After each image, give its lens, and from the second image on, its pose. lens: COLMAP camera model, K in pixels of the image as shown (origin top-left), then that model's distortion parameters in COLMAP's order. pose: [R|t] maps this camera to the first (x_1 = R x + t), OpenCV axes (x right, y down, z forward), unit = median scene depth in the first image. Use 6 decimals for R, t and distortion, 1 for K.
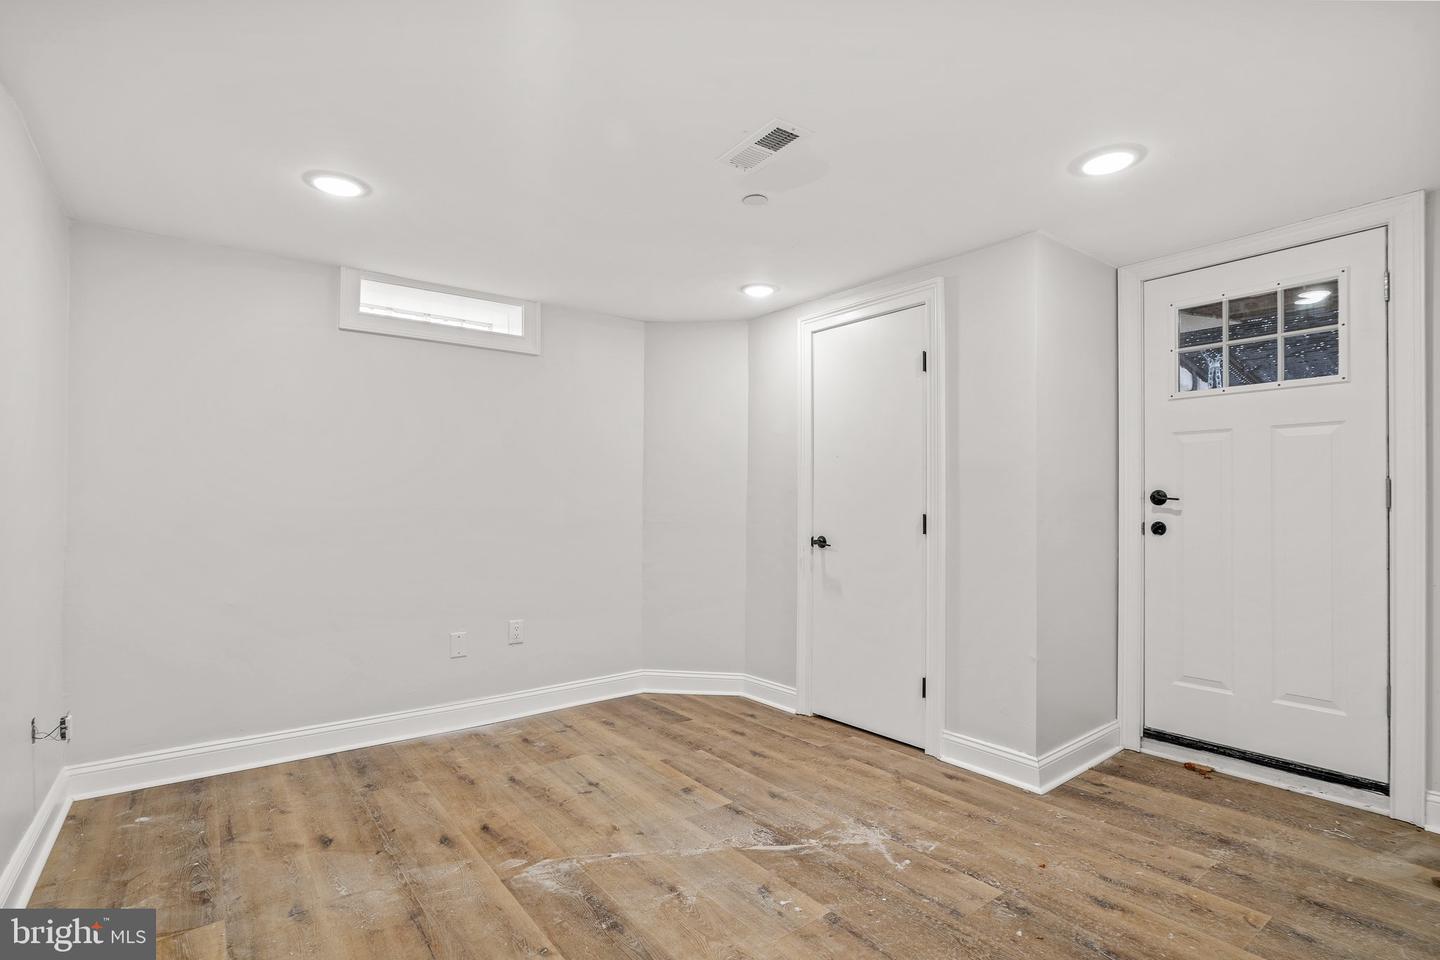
lens RADIAL K [[674.2, 0, 719.6], [0, 674.2, 488.4], [0, 0, 1]] dist [-0.003768, -0.000285]
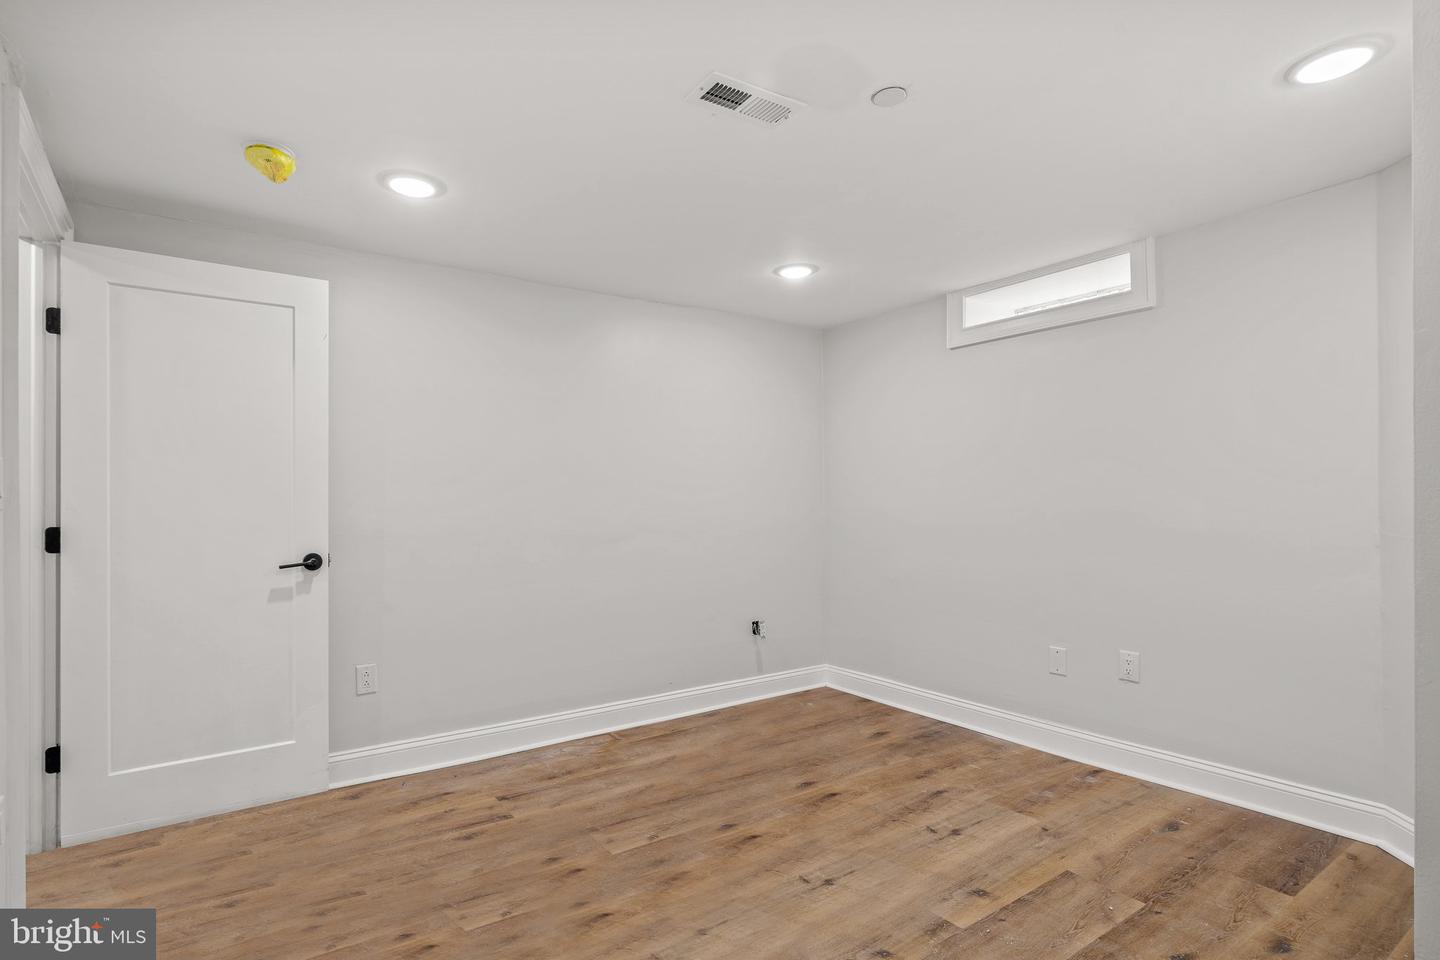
lens RADIAL K [[722.0, 0, 716.5], [0, 722.0, 491.7], [0, 0, 1]] dist [-0.015610, 0.002476]
pose [[-0.028849, -0.013231, -0.999496, 0.661834], [0.027318, 0.999528, -0.014020, 0.007428], [0.999210, -0.027709, -0.028474, 0.650099]]
